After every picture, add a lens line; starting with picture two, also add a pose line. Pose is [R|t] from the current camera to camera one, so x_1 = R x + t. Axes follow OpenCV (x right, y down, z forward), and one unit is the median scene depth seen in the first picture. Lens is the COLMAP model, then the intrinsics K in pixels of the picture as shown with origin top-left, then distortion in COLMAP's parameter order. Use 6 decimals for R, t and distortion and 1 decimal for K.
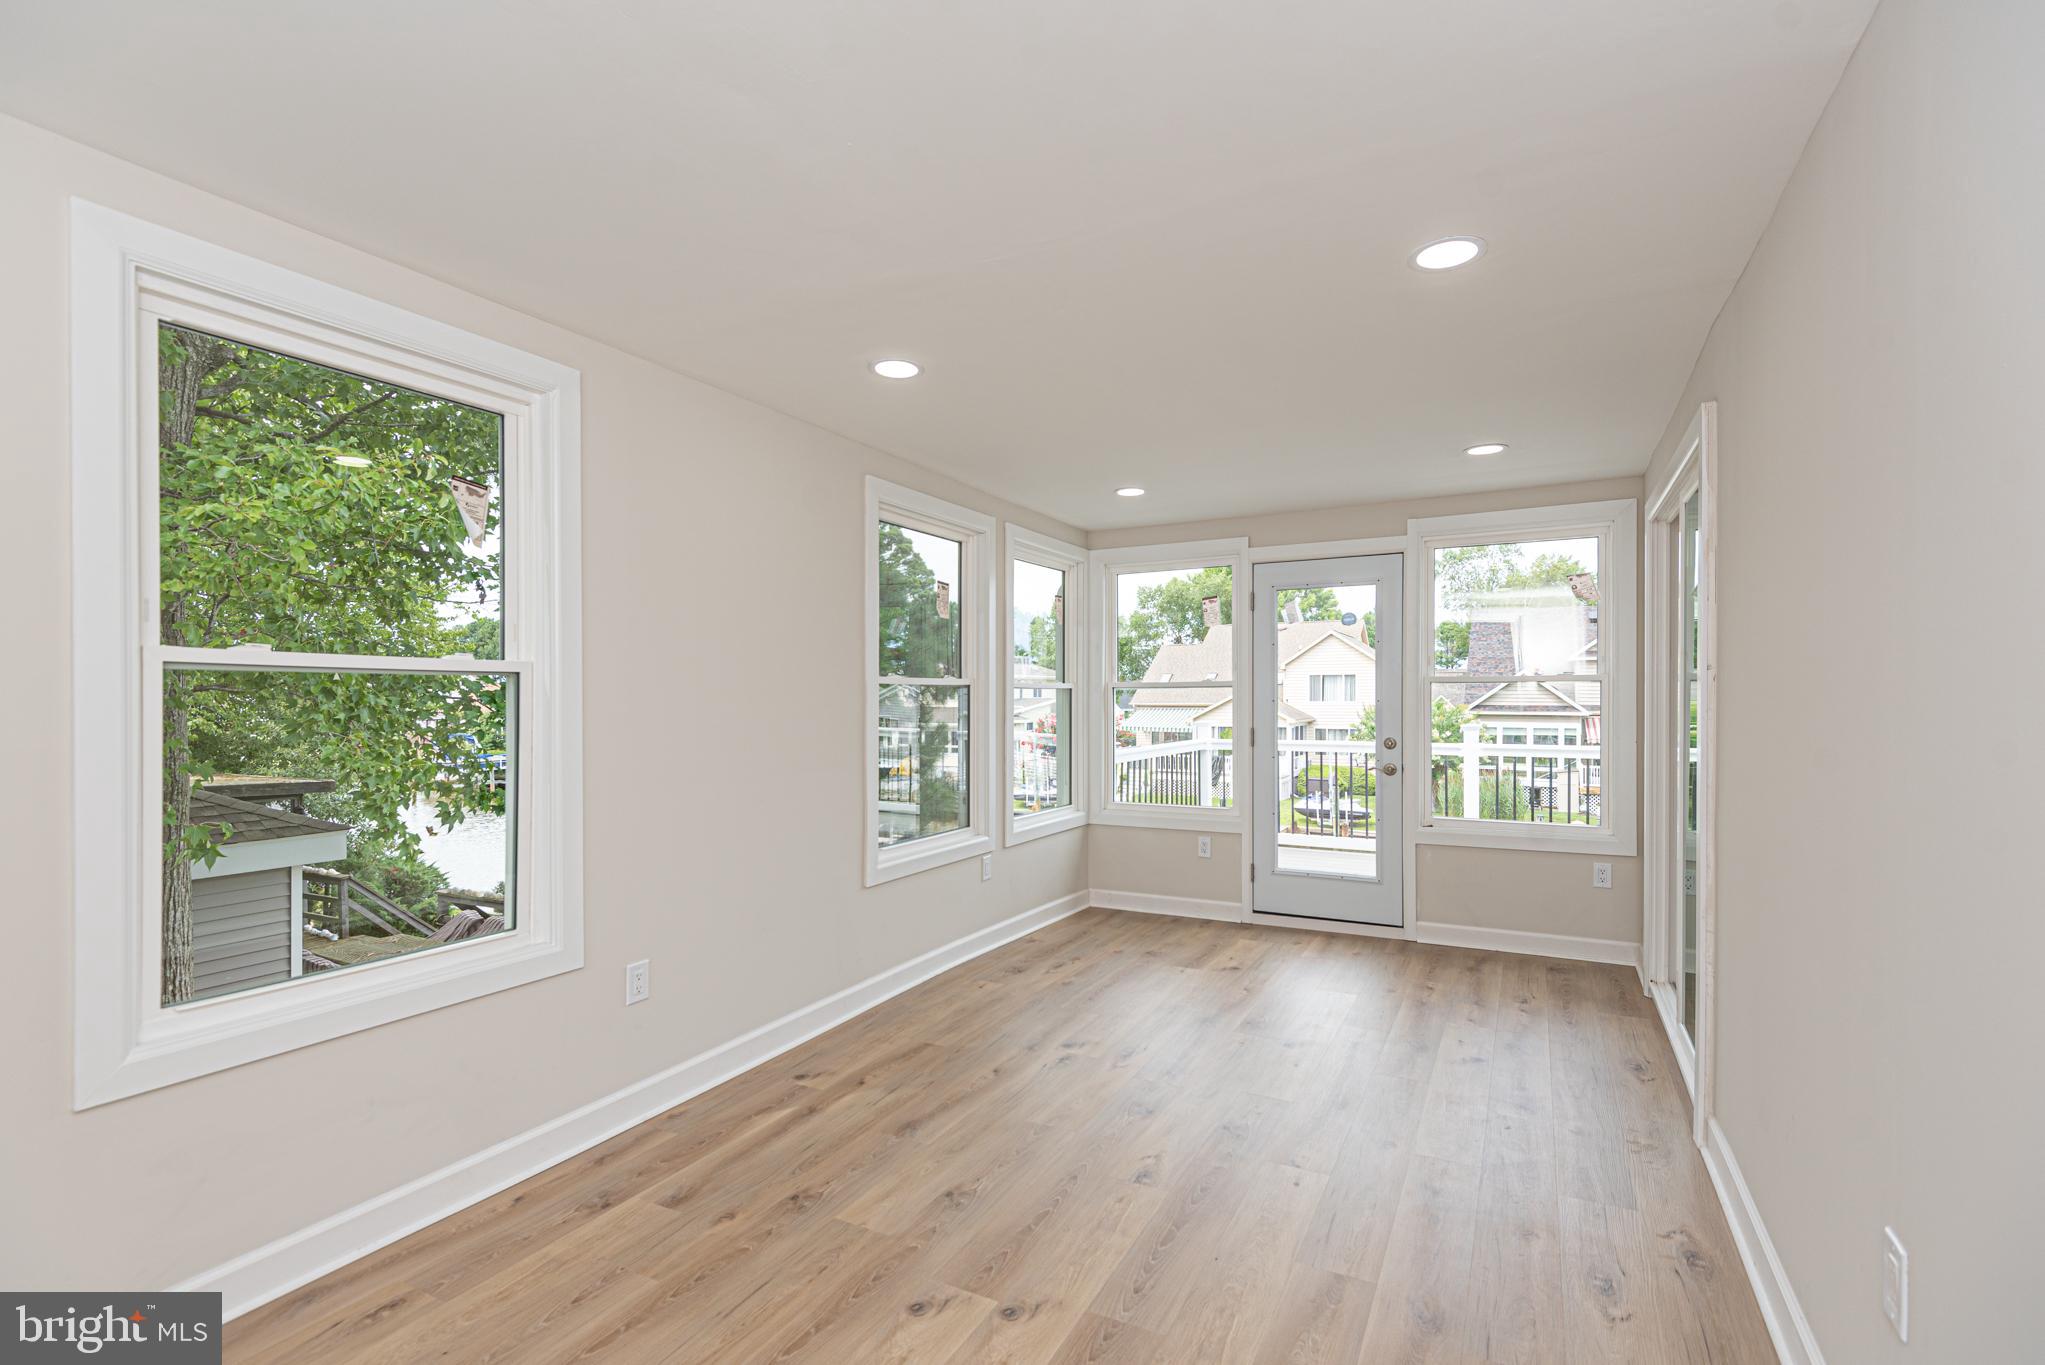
lens RADIAL K [[929.2, 0, 1028.0], [0, 929.2, 702.9], [0, 0, 1]] dist [0.000060, -0.003138]
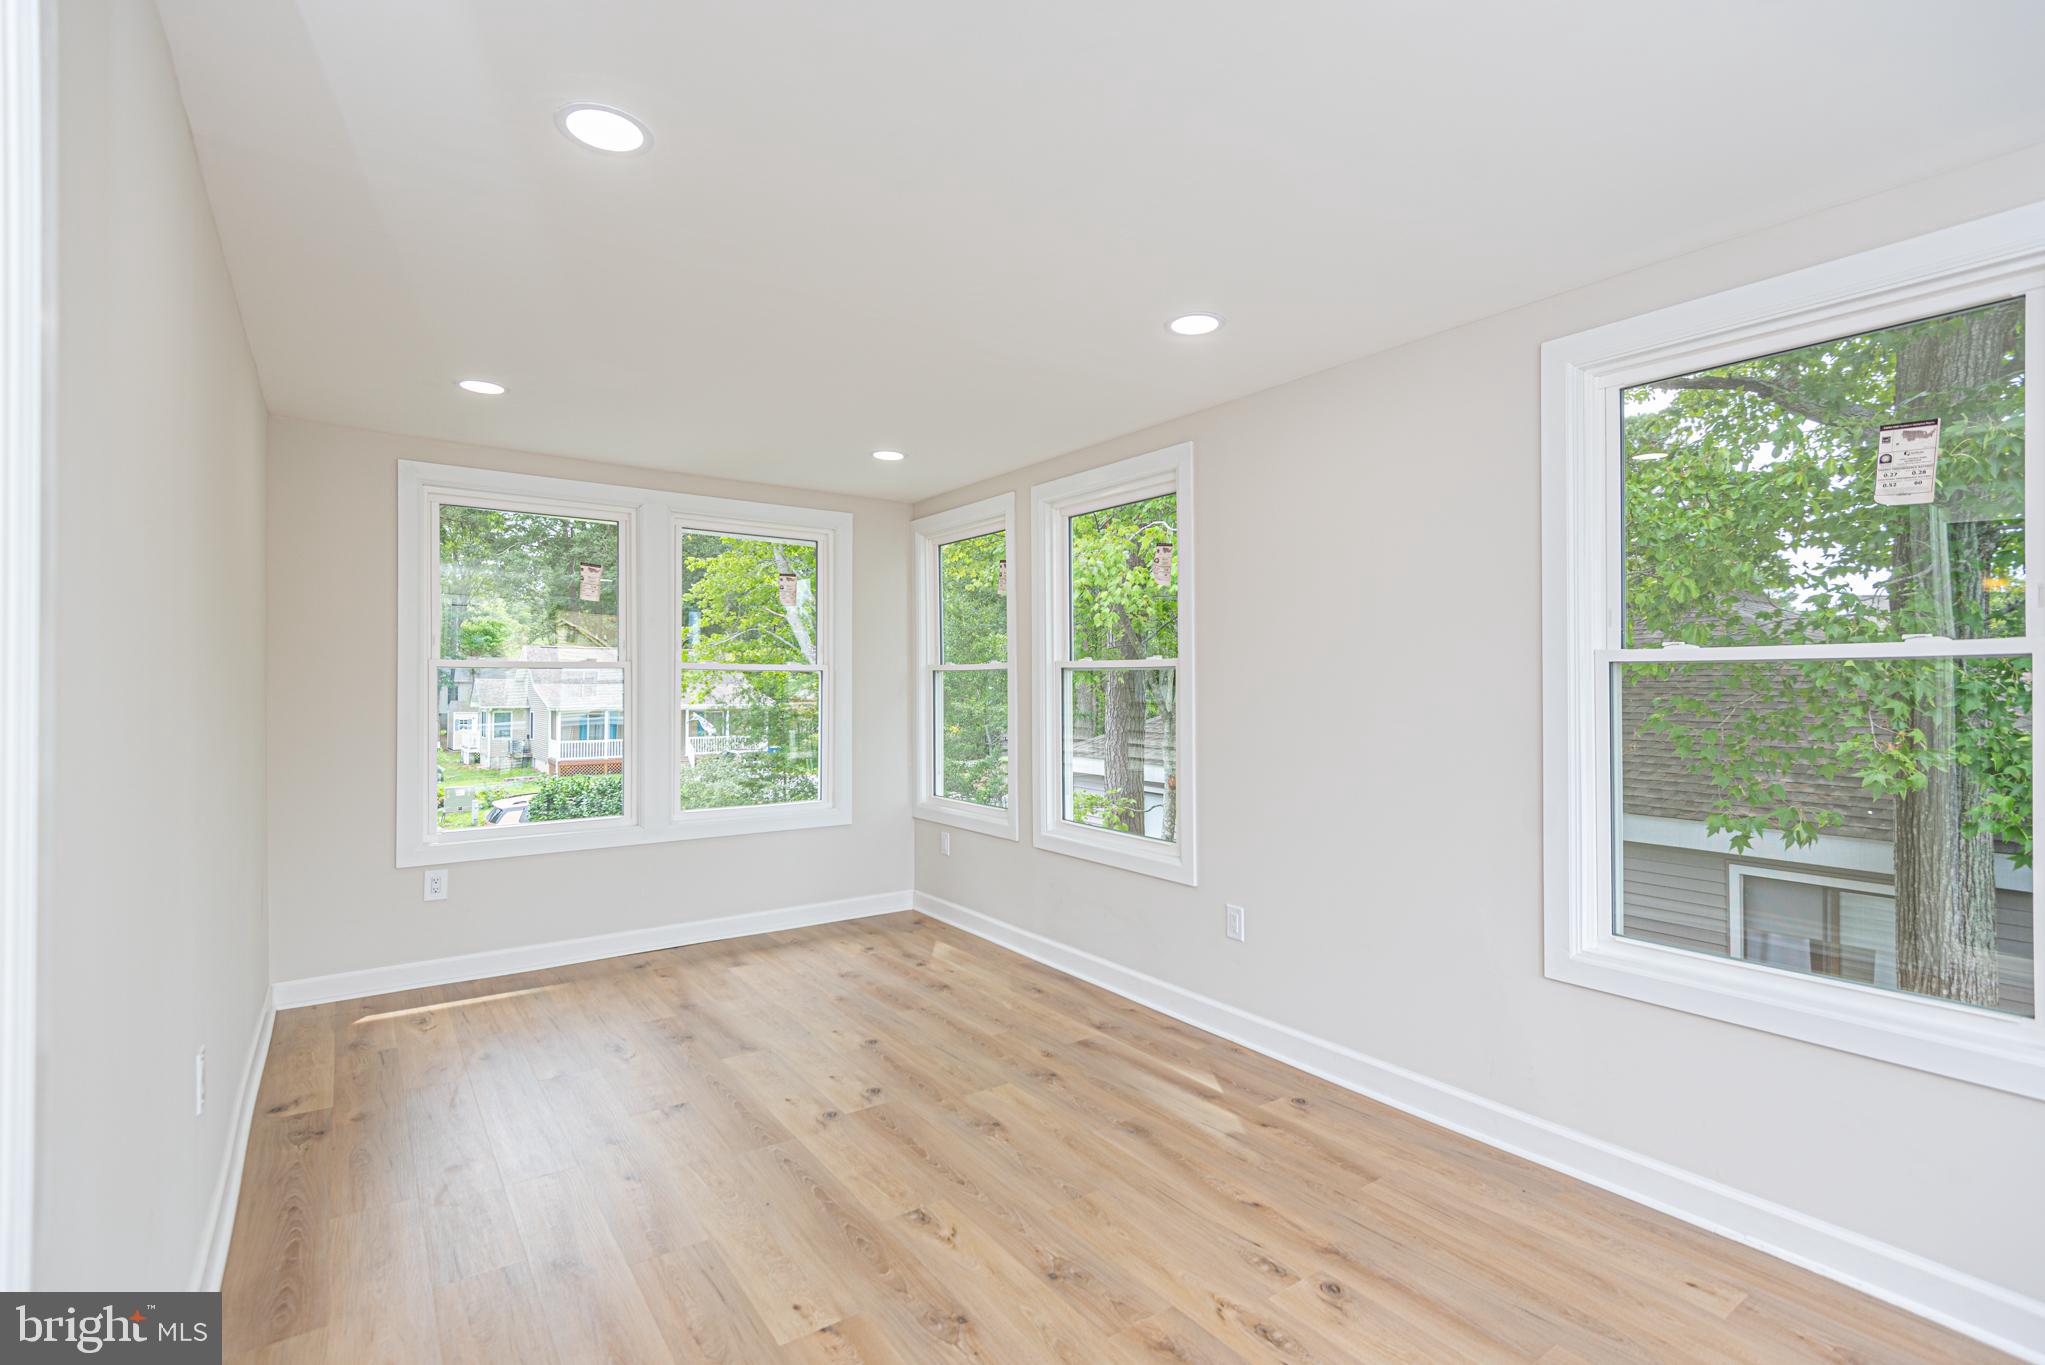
lens RADIAL K [[929.2, 0, 1033.1], [0, 929.2, 678.9], [0, 0, 1]] dist [0.000060, -0.003138]
pose [[-0.423239, 0.004970, -0.906005, 0.829462], [-0.012403, 0.999859, 0.011279, -0.025199], [0.905933, 0.016010, -0.423118, 1.362619]]
